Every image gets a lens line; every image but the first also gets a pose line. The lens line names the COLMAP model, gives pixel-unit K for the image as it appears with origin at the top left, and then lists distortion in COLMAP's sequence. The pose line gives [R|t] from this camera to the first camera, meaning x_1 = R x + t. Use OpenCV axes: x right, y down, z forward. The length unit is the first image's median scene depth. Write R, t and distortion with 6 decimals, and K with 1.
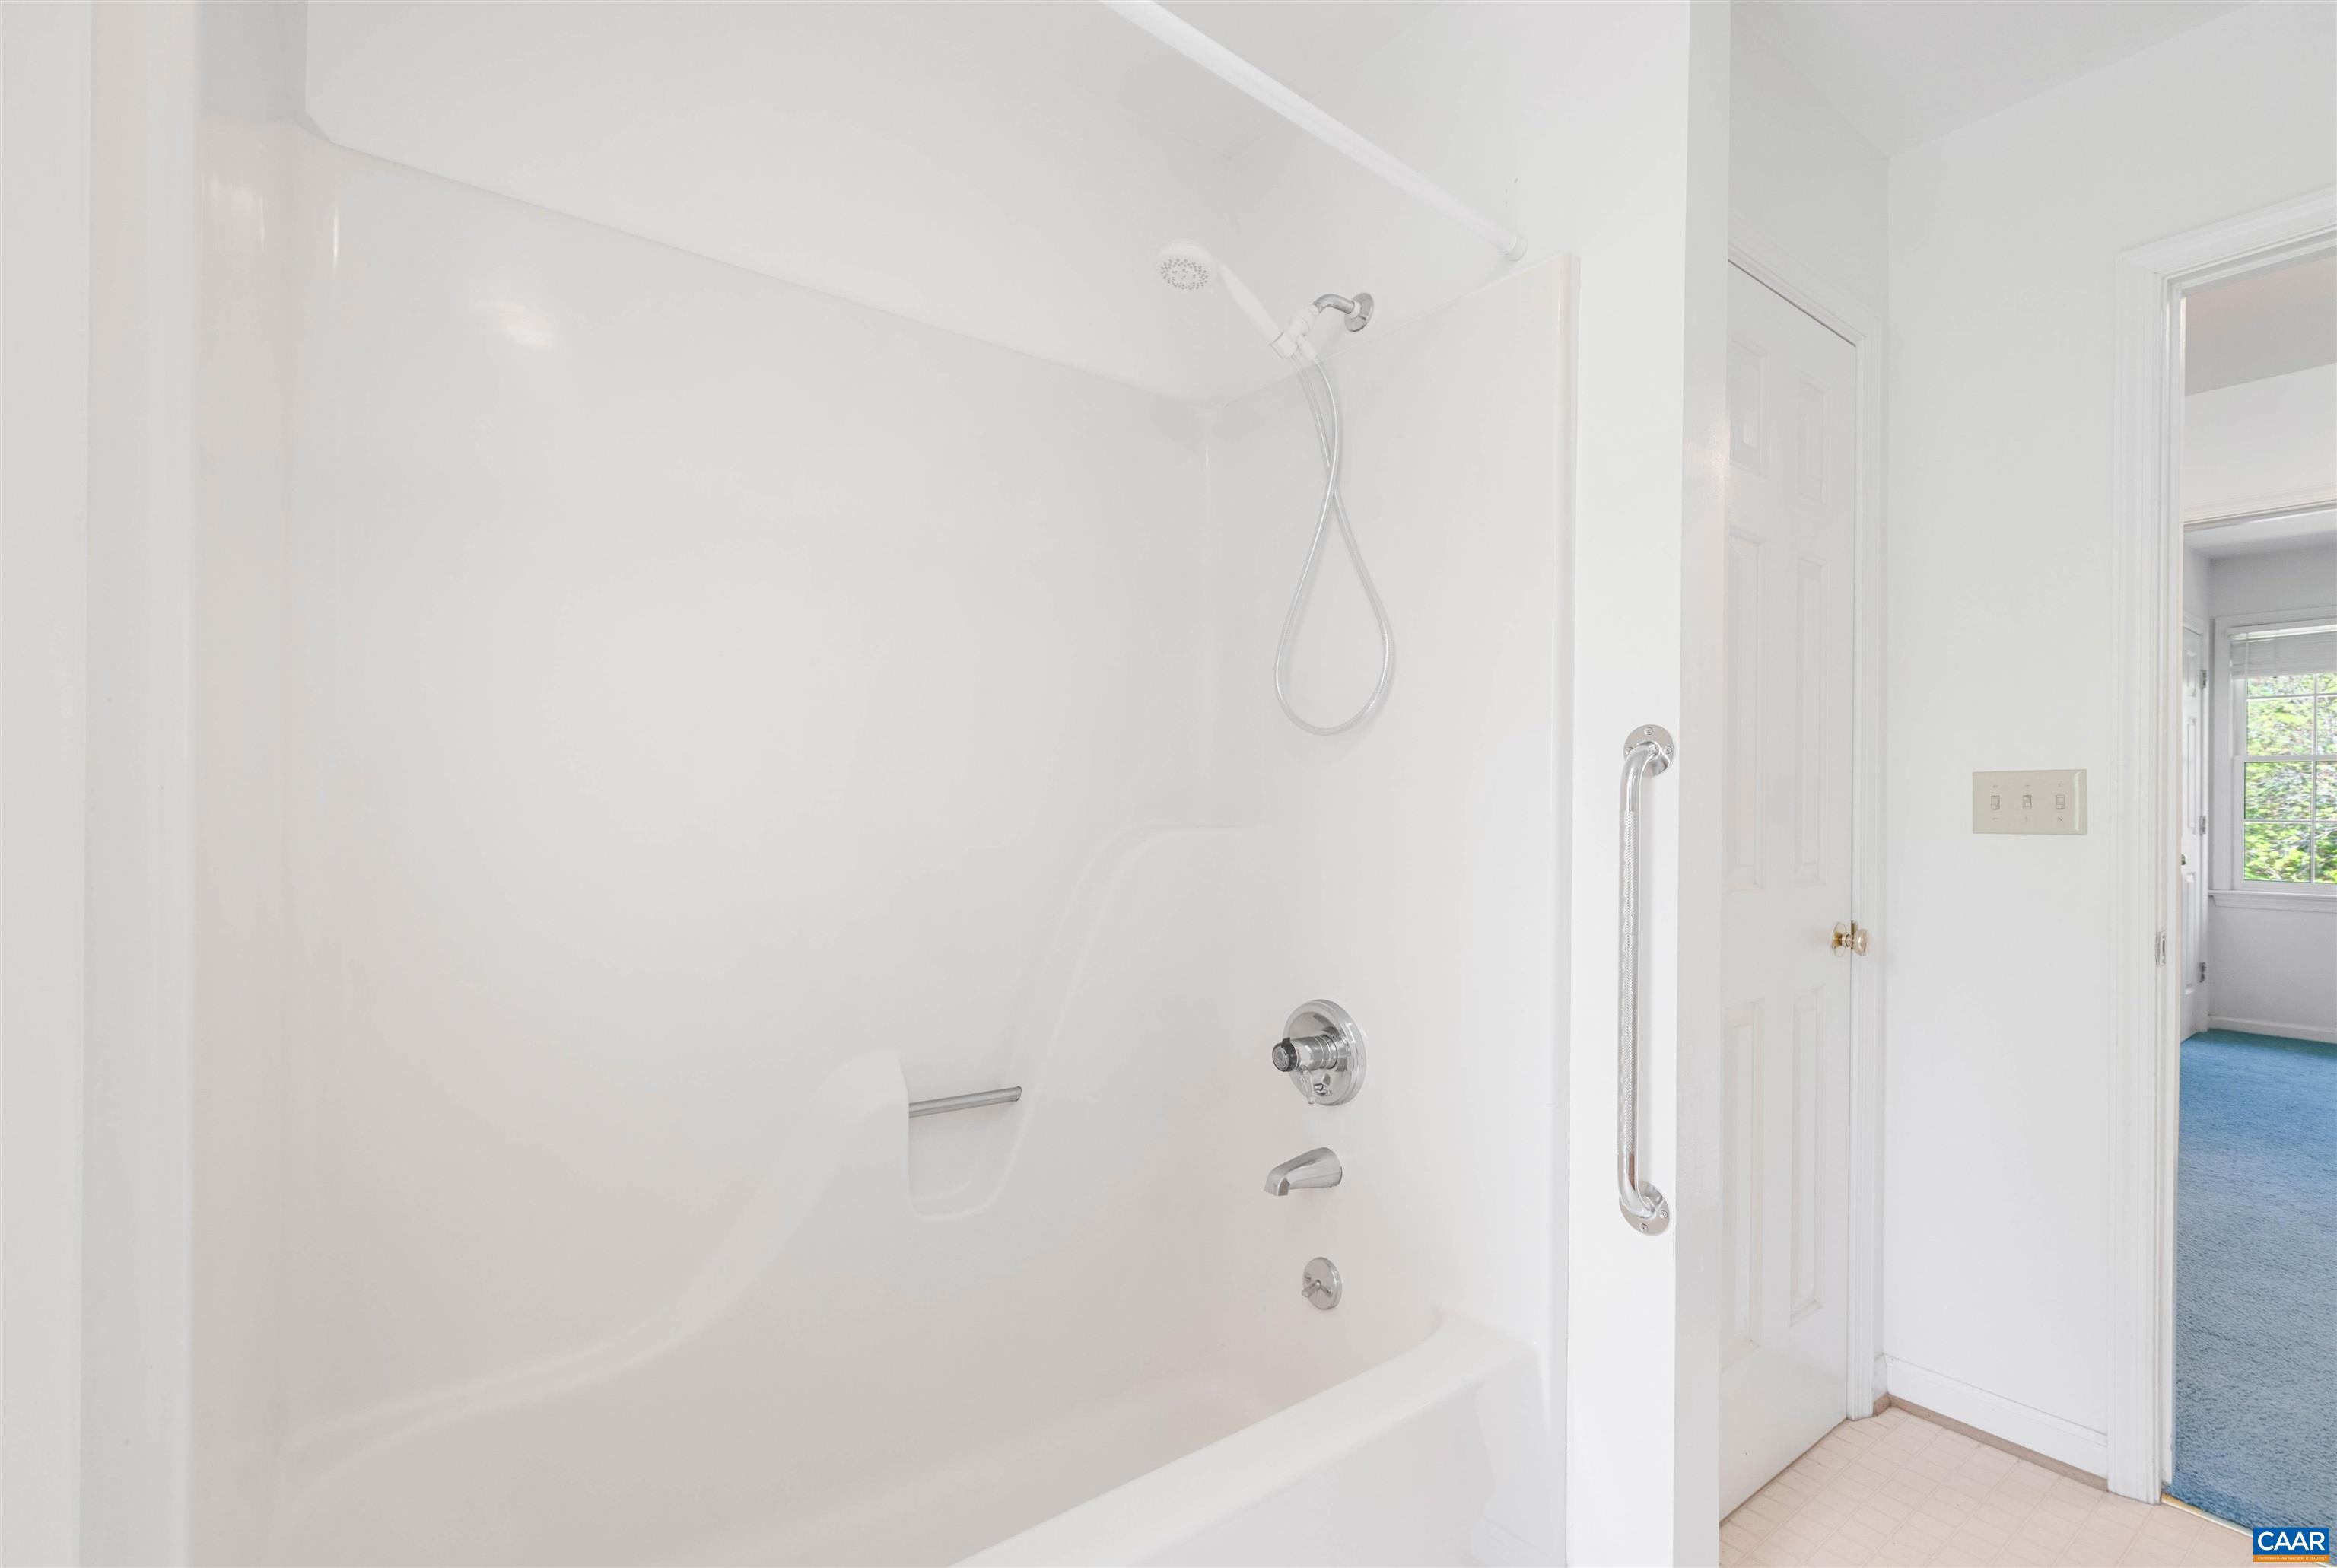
lens RADIAL K [[1028.8, 0, 1153.1], [0, 1028.8, 795.9], [0, 0, 1]] dist [-0.001855, -0.000190]
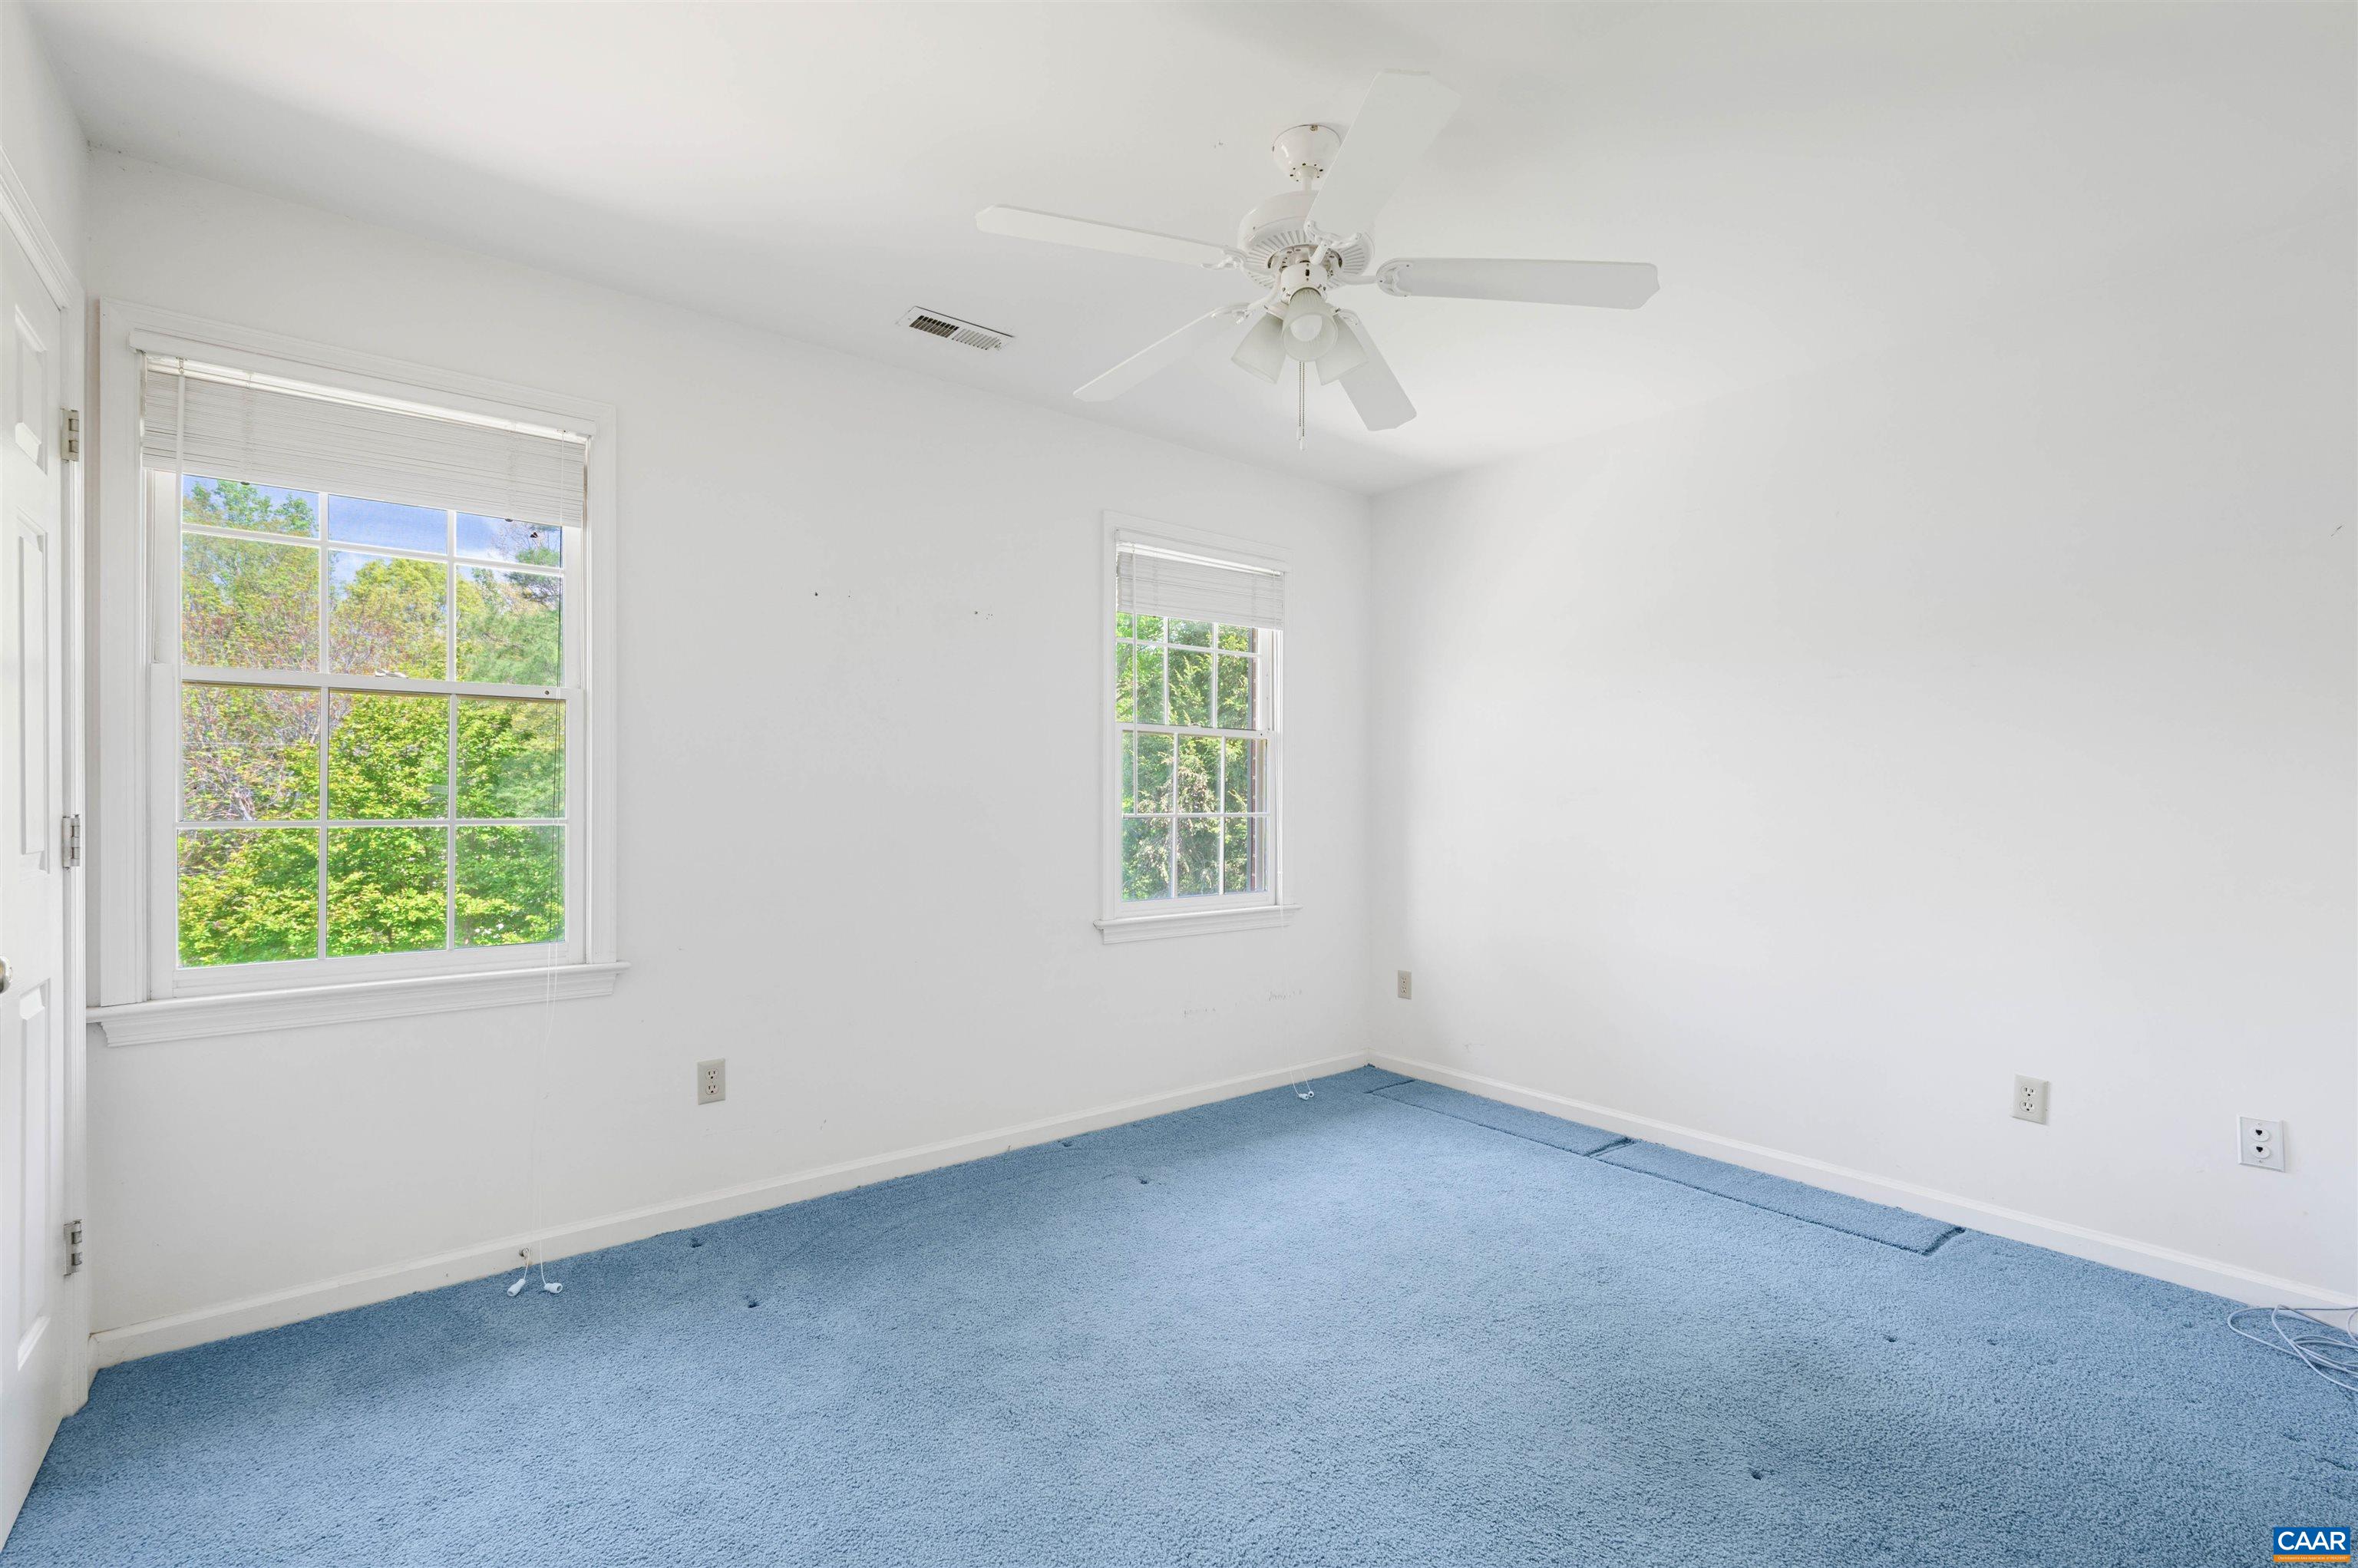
lens RADIAL K [[1032.2, 0, 1171.3], [0, 1032.2, 789.4], [0, 0, 1]] dist [0.000345, -0.001184]
pose [[-0.031926, -0.011990, 0.999418, 0.644186], [-0.005719, 0.999914, 0.011813, 0.003255], [-0.999474, -0.005339, -0.031992, 0.620735]]
